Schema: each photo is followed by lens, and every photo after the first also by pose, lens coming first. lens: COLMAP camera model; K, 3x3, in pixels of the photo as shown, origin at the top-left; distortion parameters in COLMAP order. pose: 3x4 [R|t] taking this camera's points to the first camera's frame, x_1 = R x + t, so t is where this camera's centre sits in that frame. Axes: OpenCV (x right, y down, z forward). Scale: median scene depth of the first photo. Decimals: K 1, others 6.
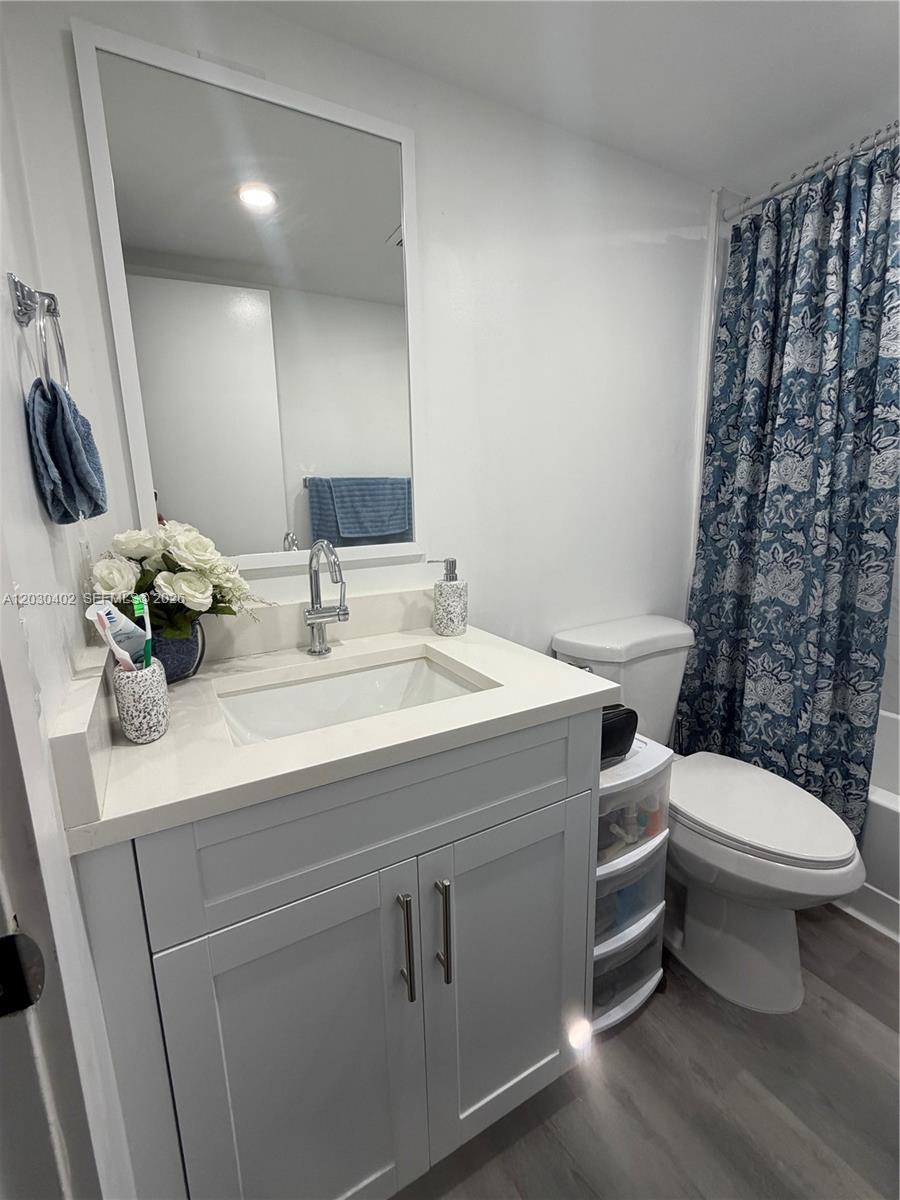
lens RADIAL K [[520.6, 0, 450.0], [0, 520.6, 600.0], [0, 0, 1]] dist [-0.012484, 0.000629]
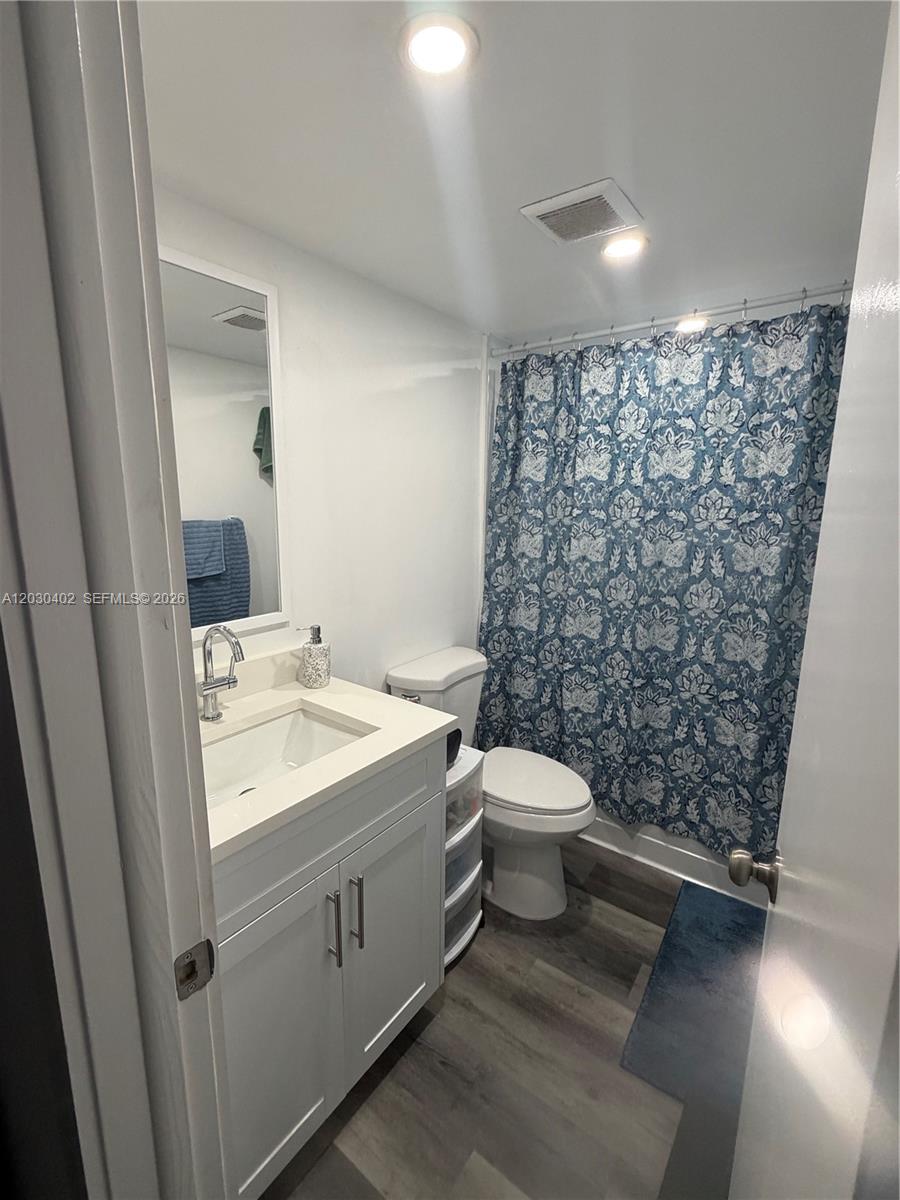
lens RADIAL K [[536.7, 0, 450.0], [0, 536.7, 600.0], [0, 0, 1]] dist [0.001258, -0.000107]
pose [[0.909054, -0.041588, 0.414597, -0.228320], [0.040690, 0.999111, 0.011002, -0.137448], [-0.414686, 0.006869, 0.909939, -0.282268]]
